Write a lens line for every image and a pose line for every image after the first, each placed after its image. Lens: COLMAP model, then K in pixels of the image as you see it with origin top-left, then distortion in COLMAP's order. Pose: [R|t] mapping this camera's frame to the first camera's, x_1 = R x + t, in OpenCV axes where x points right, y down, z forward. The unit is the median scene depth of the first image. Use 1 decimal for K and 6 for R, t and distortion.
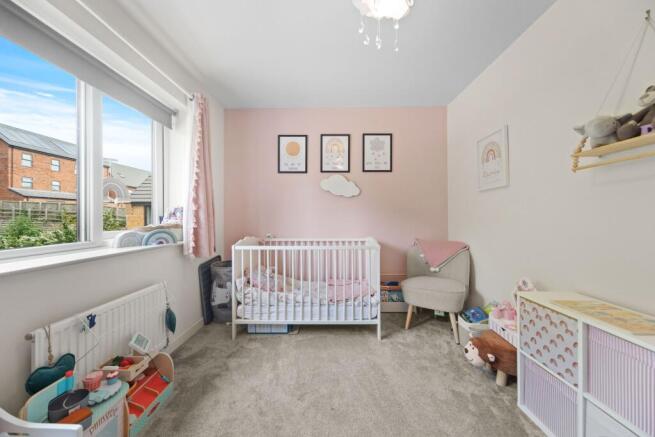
lens RADIAL K [[227.3, 0, 327.9], [0, 227.3, 215.5], [0, 0, 1]] dist [0.000725, -0.000400]
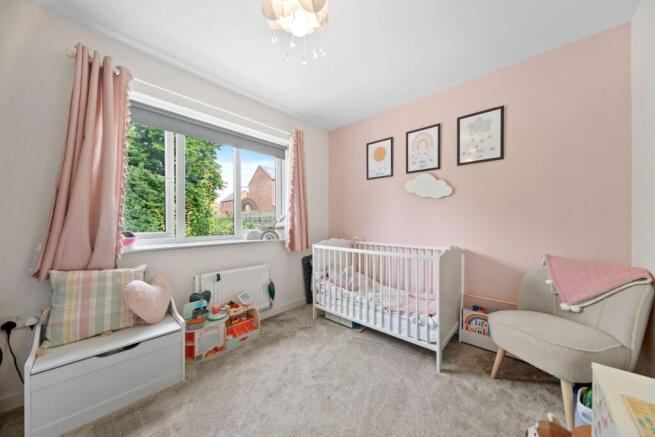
lens RADIAL K [[227.3, 0, 327.2], [0, 227.3, 222.6], [0, 0, 1]] dist [0.000725, -0.000400]
pose [[0.739328, 0.004808, -0.673329, 0.477687], [0.002036, 0.999954, 0.009376, 0.000979], [0.673343, -0.008303, 0.739284, 0.126680]]
